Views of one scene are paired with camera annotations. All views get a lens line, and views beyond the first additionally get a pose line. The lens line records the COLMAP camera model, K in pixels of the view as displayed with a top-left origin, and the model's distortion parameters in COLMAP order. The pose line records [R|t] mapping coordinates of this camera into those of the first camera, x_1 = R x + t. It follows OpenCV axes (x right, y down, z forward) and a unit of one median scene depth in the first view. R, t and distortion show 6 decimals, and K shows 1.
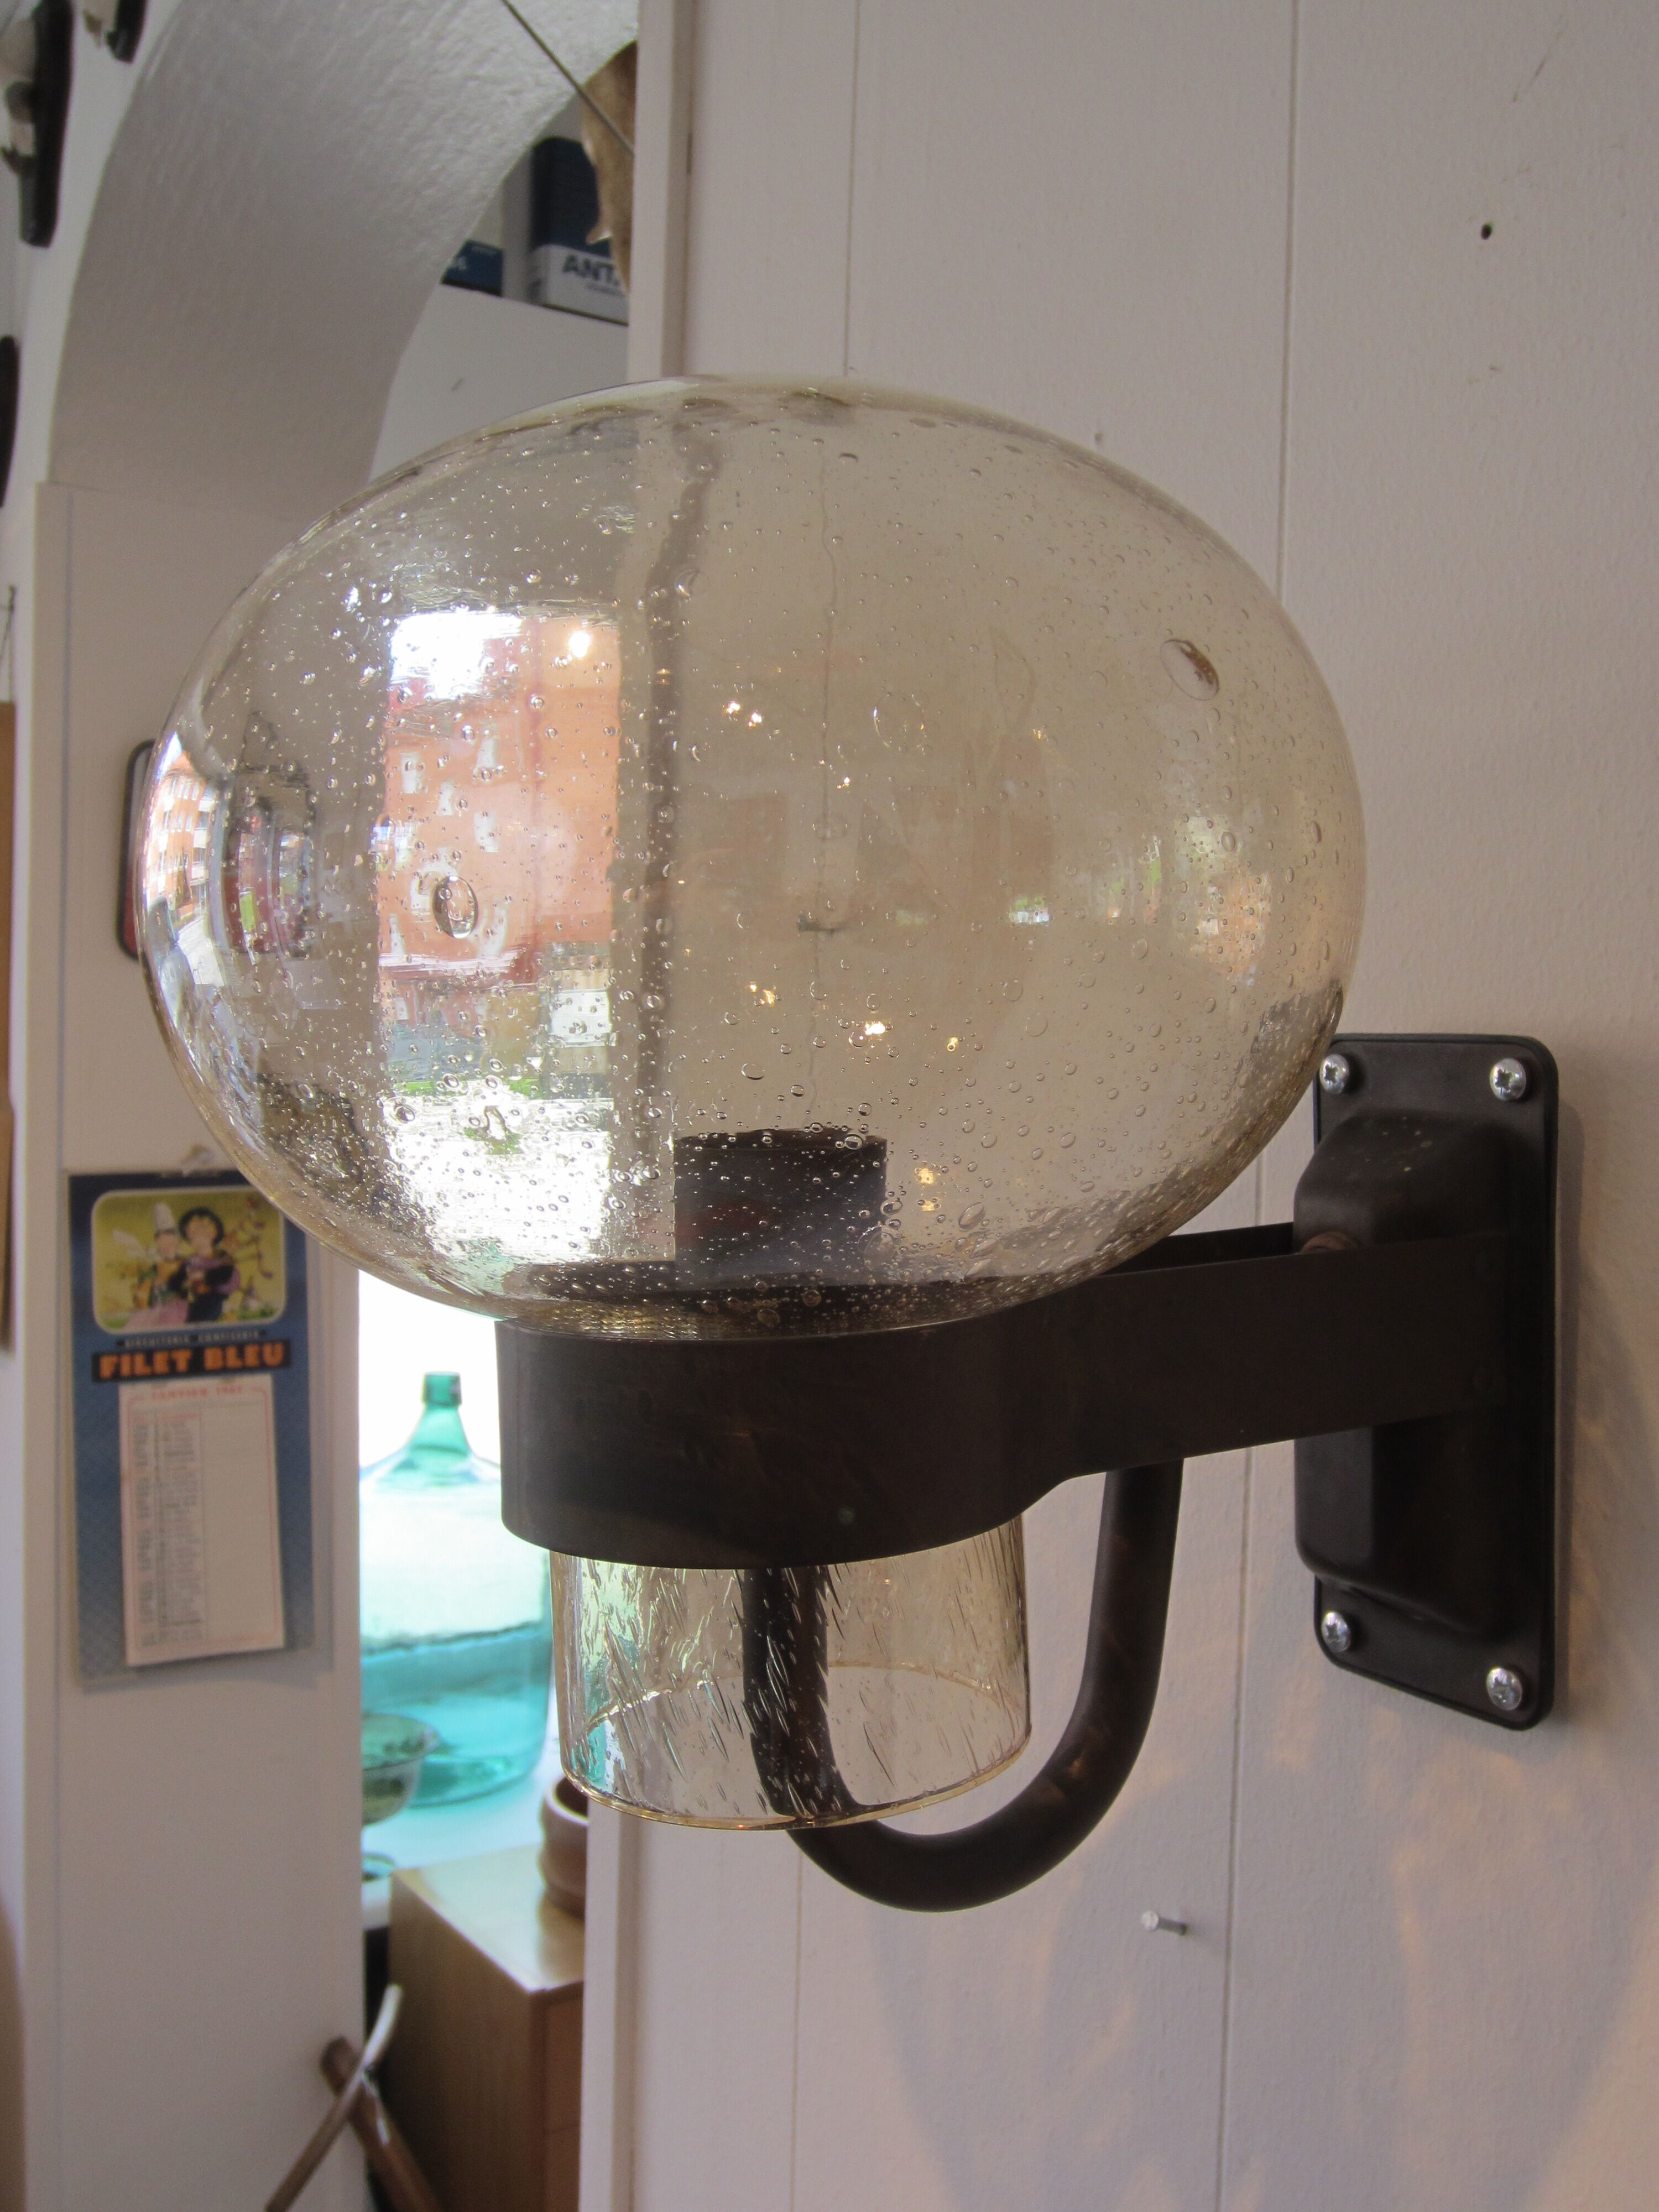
lens RADIAL K [[2110.8, 0, 850.9], [0, 2110.8, 1100.8], [0, 0, 1]] dist [-0.056896, 0.000000]
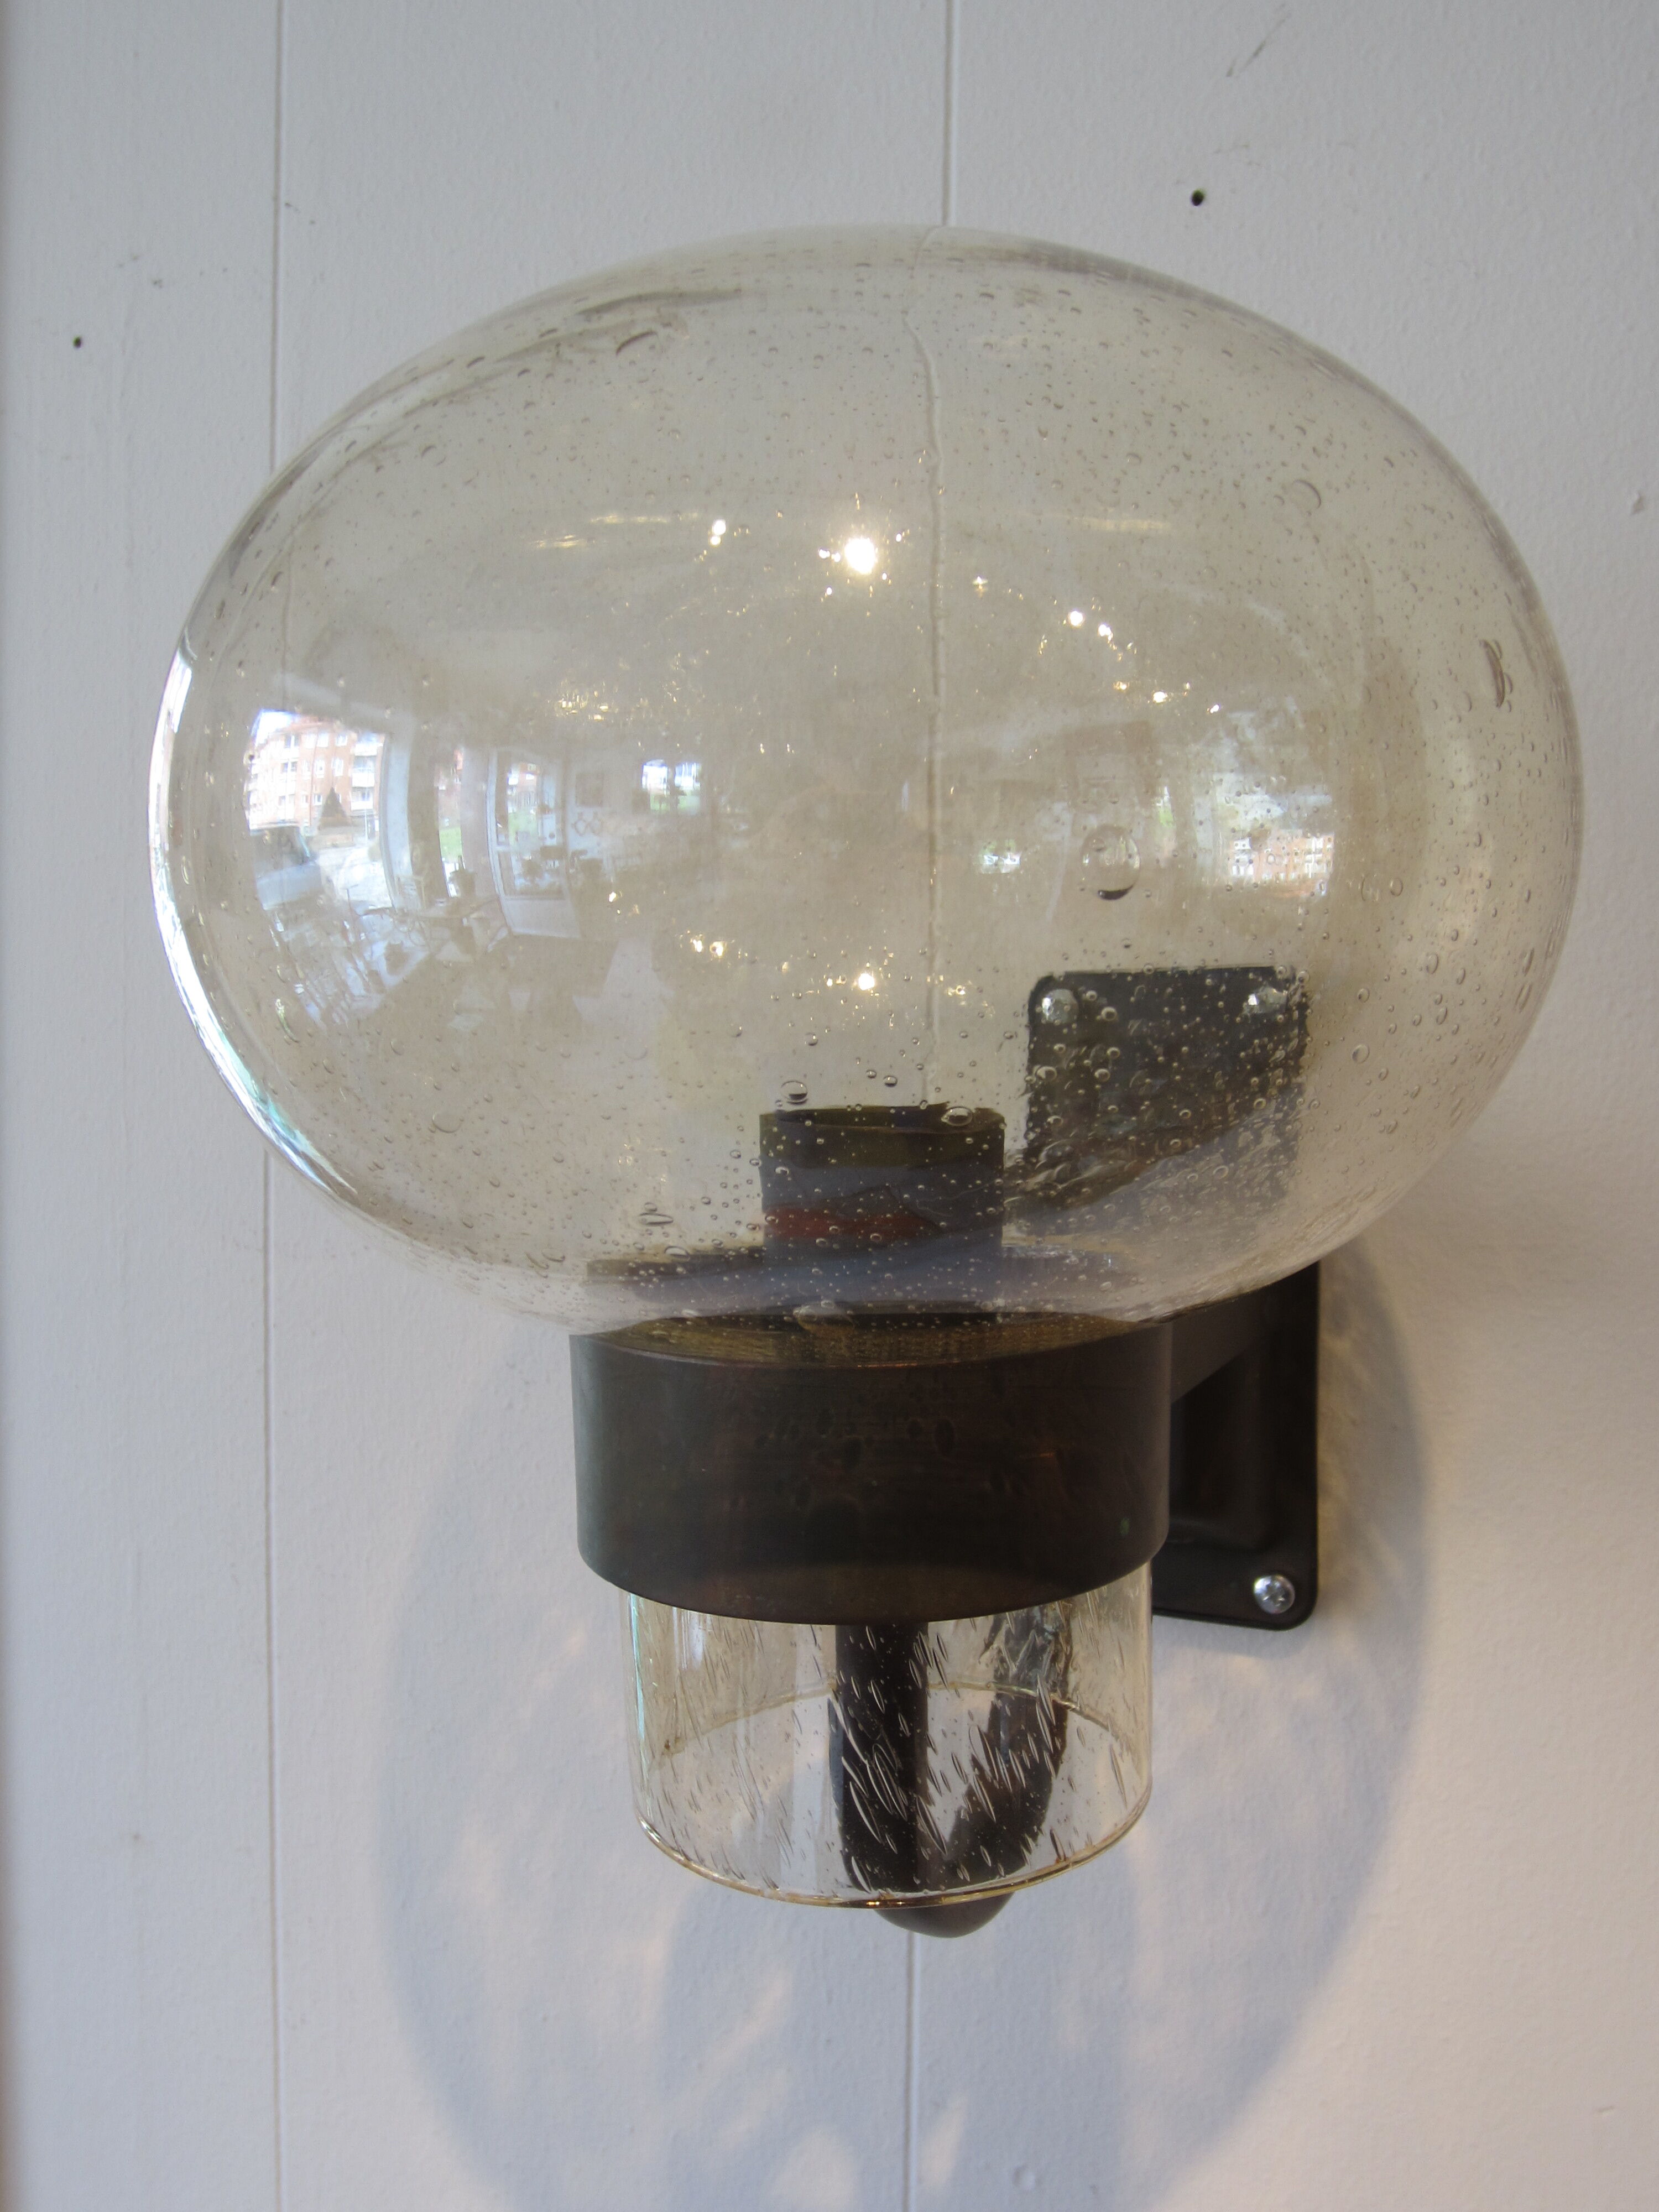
lens RADIAL K [[2110.8, 0, 827.7], [0, 2110.8, 1108.8], [0, 0, 1]] dist [-0.056896, 0.000000]
pose [[0.835825, -0.046910, 0.546988, -0.434060], [0.024046, 0.998515, 0.048891, -0.023021], [-0.548469, -0.027711, 0.835712, 0.225817]]
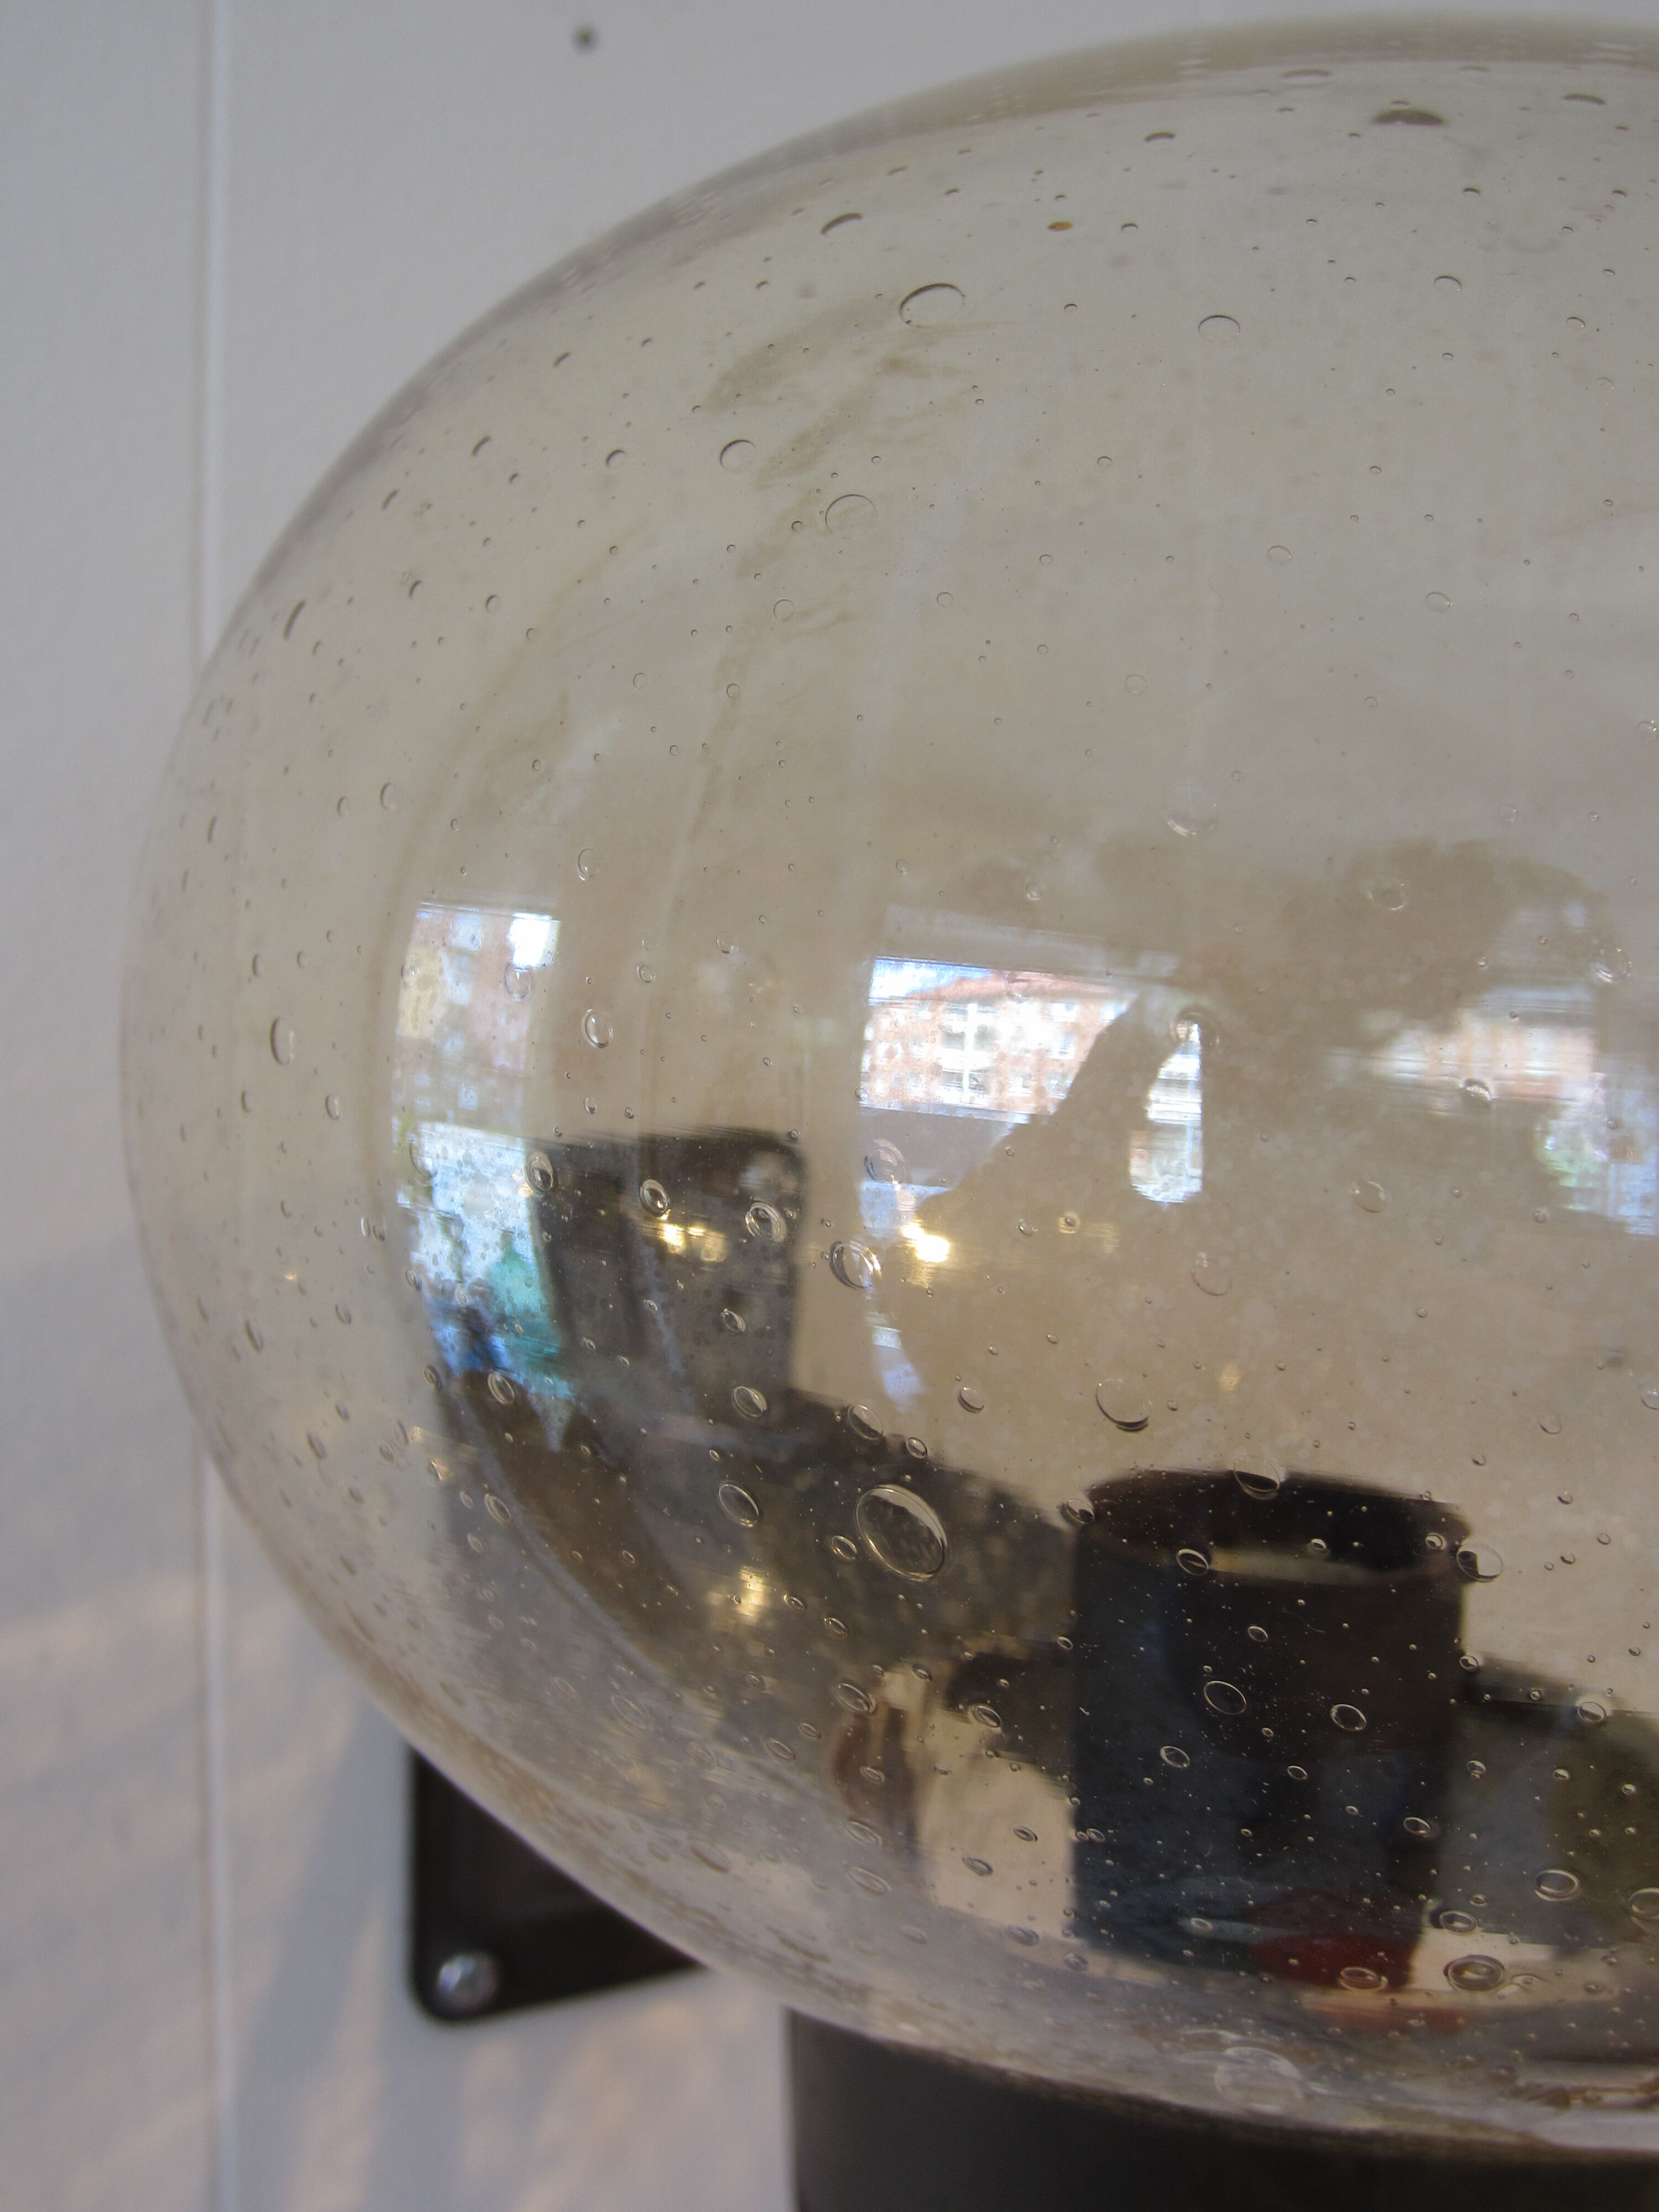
lens RADIAL K [[2110.8, 0, 878.7], [0, 2110.8, 1143.1], [0, 0, 1]] dist [-0.056896, 0.000000]
pose [[0.016306, -0.103747, 0.994470, -0.463508], [0.014285, 0.994525, 0.103519, -0.106042], [-0.999765, 0.012518, 0.017698, 0.888639]]
